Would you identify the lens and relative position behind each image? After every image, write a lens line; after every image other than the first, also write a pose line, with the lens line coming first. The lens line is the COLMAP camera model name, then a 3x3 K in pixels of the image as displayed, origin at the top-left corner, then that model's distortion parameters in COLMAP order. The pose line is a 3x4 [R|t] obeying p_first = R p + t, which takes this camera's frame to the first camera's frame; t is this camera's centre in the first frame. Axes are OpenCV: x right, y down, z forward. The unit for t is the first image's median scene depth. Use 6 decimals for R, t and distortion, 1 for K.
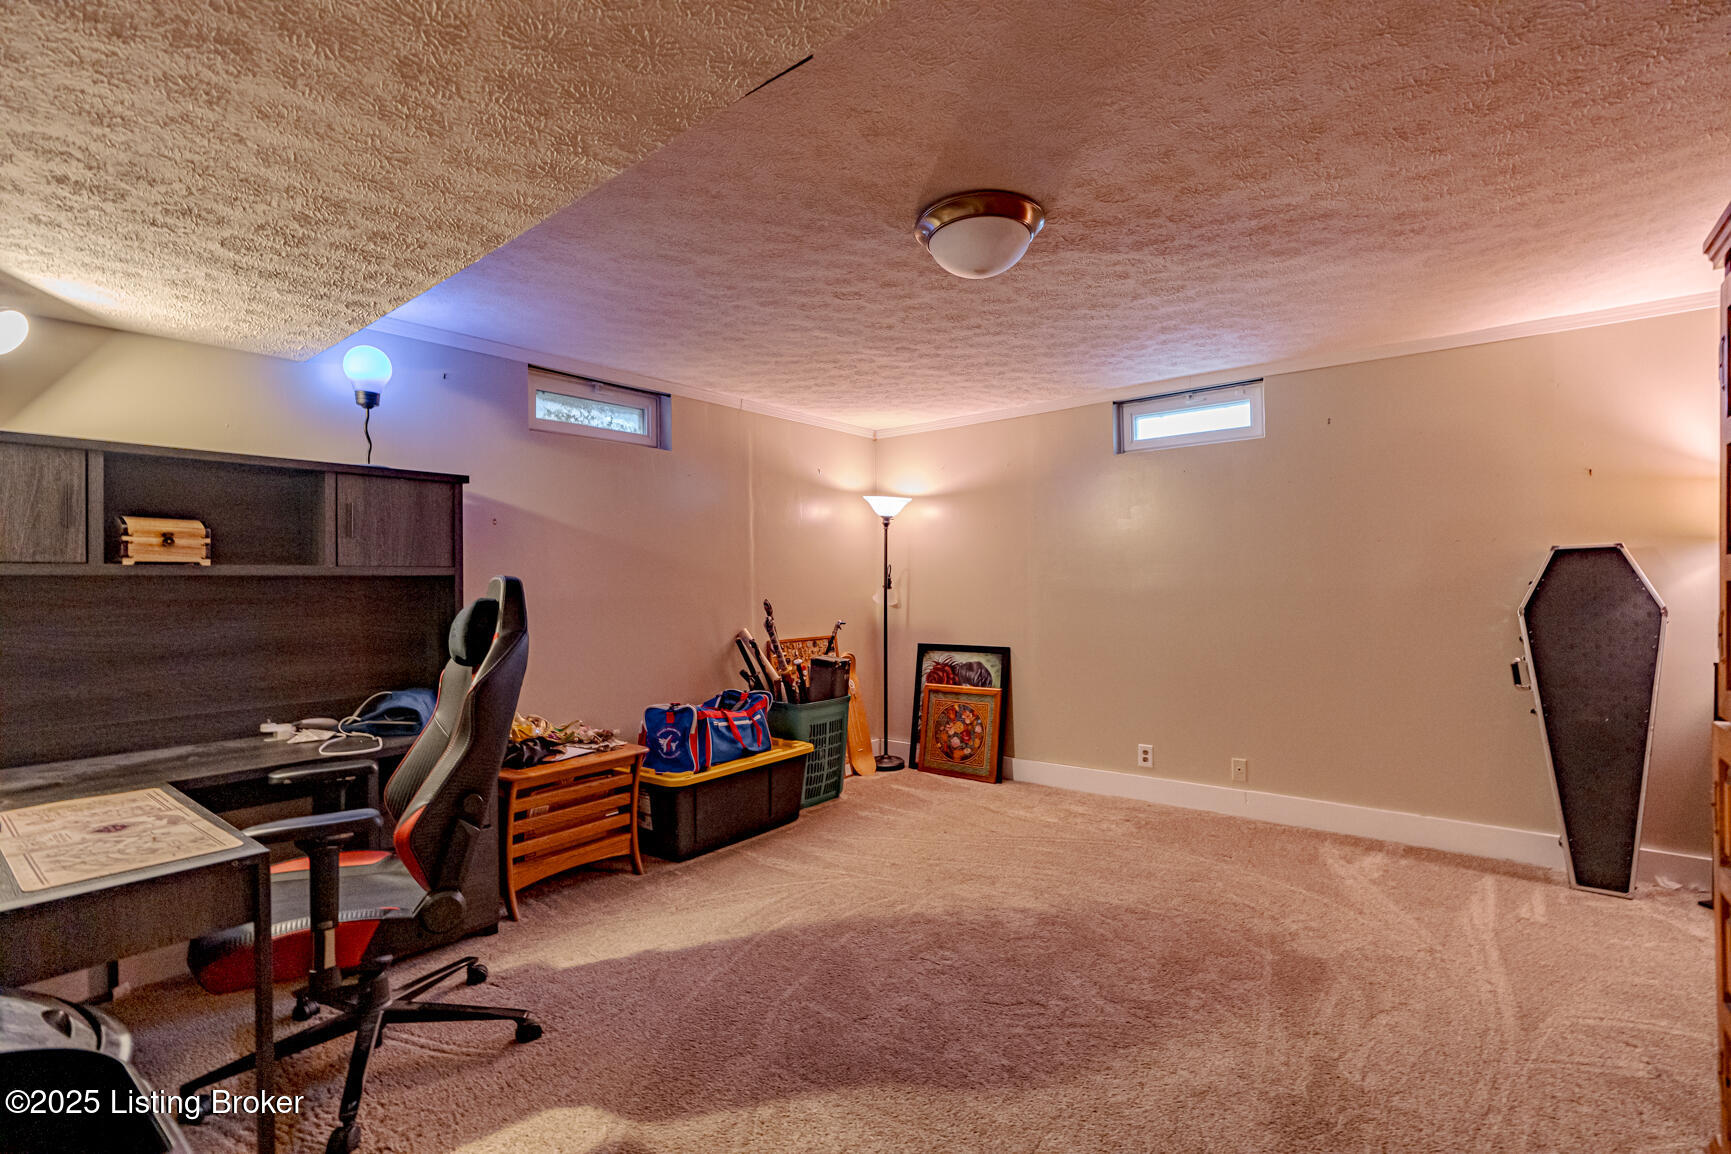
lens RADIAL K [[784.7, 0, 861.8], [0, 784.7, 575.7], [0, 0, 1]] dist [-0.001512, 0.000521]
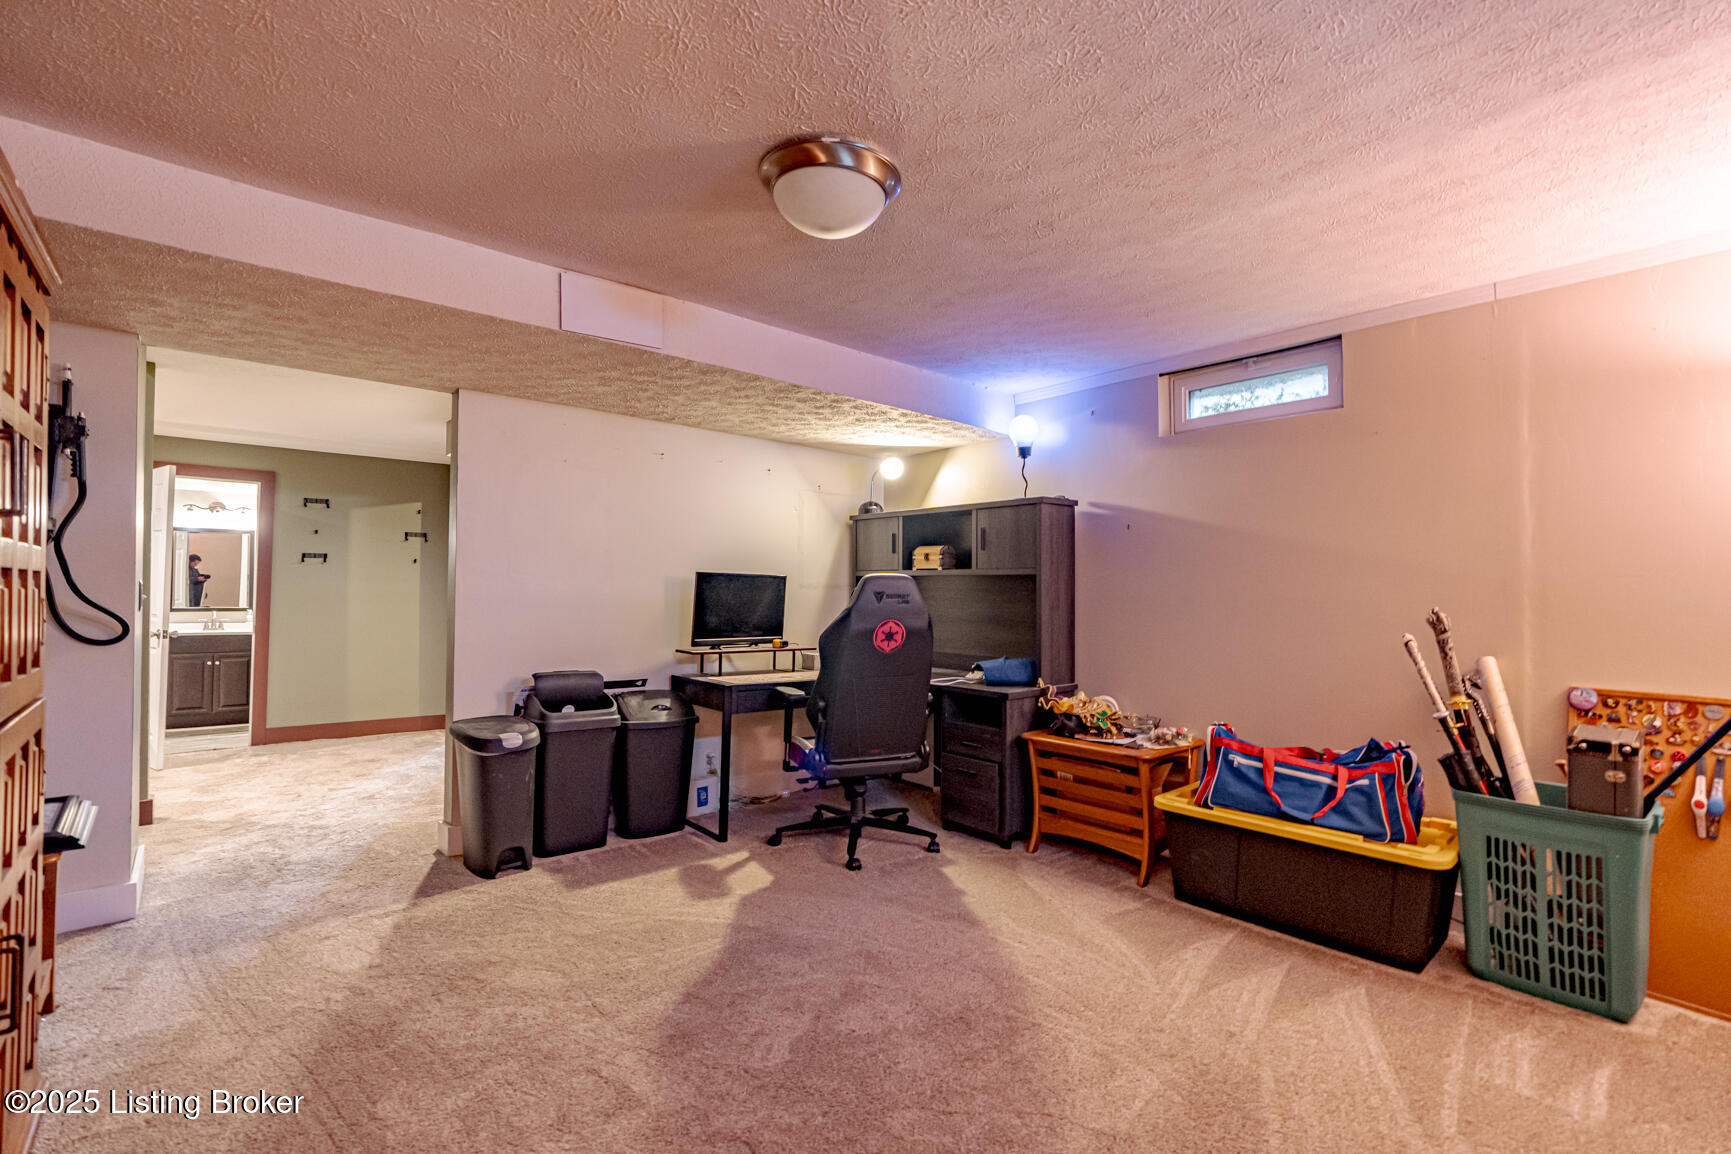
lens RADIAL K [[784.7, 0, 863.7], [0, 784.7, 575.8], [0, 0, 1]] dist [-0.001512, 0.000521]
pose [[-0.181225, -0.005080, -0.983429, 0.743472], [0.004065, 0.999974, -0.005915, 0.007020], [0.983433, -0.005070, -0.181200, 0.866617]]
